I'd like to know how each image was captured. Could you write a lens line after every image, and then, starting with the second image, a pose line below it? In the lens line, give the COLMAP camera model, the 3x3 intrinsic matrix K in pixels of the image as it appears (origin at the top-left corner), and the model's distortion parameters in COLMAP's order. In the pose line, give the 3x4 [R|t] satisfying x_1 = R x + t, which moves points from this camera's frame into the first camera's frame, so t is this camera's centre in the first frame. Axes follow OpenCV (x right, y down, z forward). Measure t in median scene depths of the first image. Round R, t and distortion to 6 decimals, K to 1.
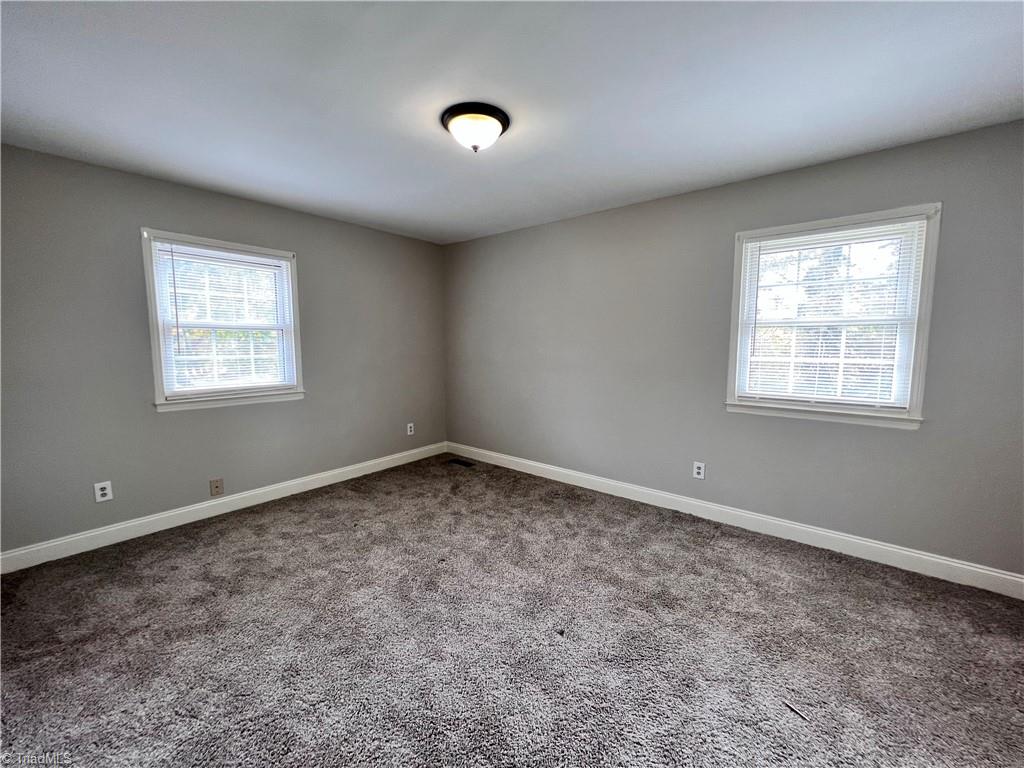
lens RADIAL K [[409.1, 0, 512.8], [0, 409.1, 383.0], [0, 0, 1]] dist [-0.002771, 0.000781]
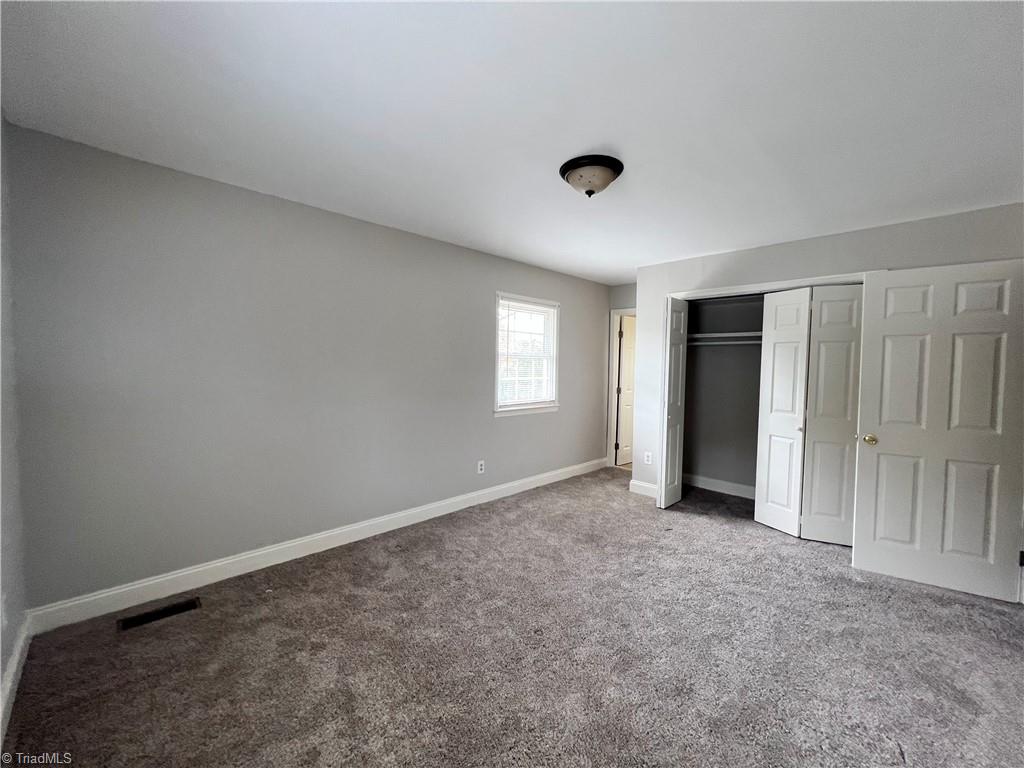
lens RADIAL K [[409.1, 0, 512.8], [0, 409.1, 383.0], [0, 0, 1]] dist [-0.002771, 0.000781]
pose [[0.063840, -0.018729, 0.997784, -0.844740], [0.090379, 0.995824, 0.012909, -0.055753], [-0.993859, 0.089355, 0.065266, 0.841422]]
